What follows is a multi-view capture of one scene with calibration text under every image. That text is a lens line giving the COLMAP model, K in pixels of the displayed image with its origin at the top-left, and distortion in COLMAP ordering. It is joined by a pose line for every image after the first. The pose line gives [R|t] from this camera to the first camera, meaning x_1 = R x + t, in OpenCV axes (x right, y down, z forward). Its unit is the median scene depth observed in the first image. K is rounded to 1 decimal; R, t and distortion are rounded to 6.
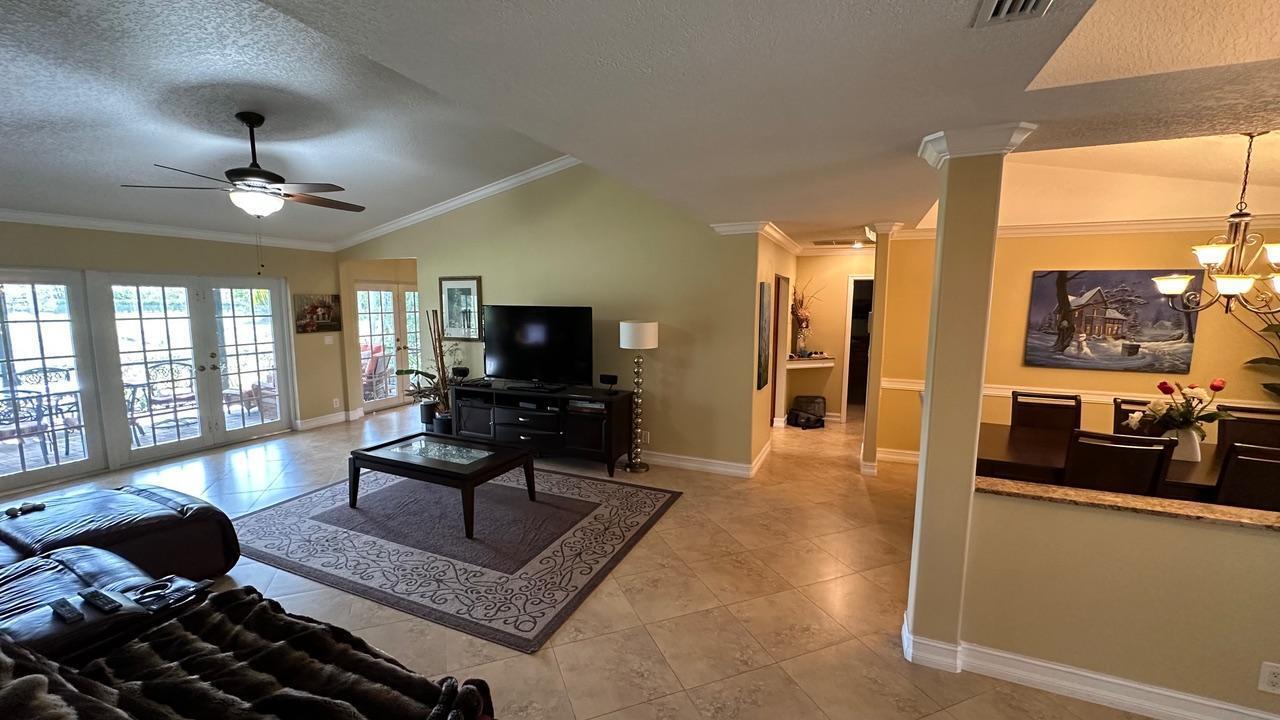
lens RADIAL K [[512.1, 0, 635.2], [0, 512.1, 361.7], [0, 0, 1]] dist [-0.000180, 0.000073]
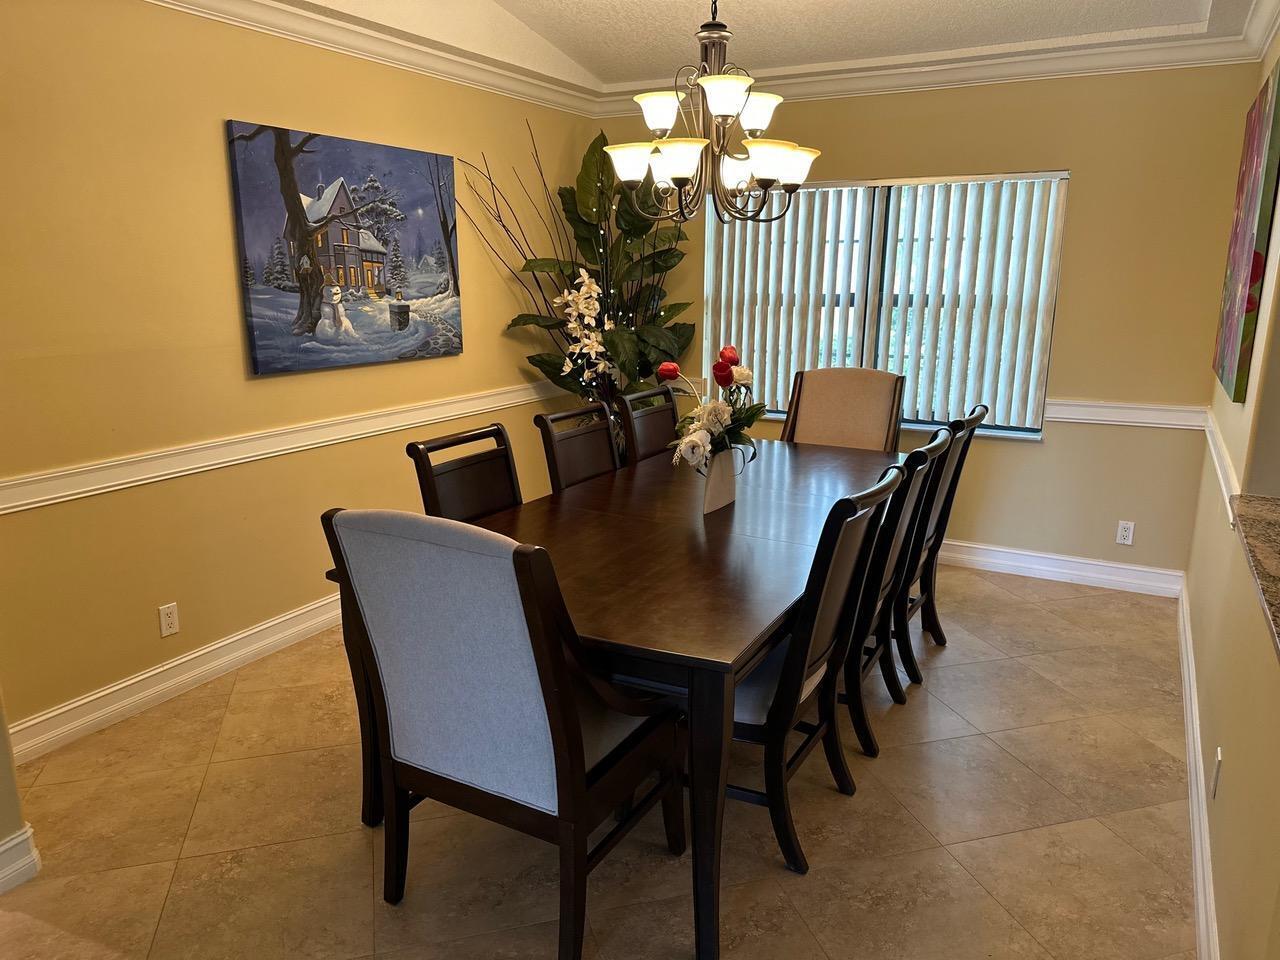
lens RADIAL K [[909.2, 0, 636.5], [0, 909.2, 480.3], [0, 0, 1]] dist [-0.001530, -0.001398]
pose [[0.111485, -0.230631, 0.966633, 0.120142], [0.115960, 0.969072, 0.217839, -0.034461], [-0.986977, 0.087805, 0.134781, 0.670077]]
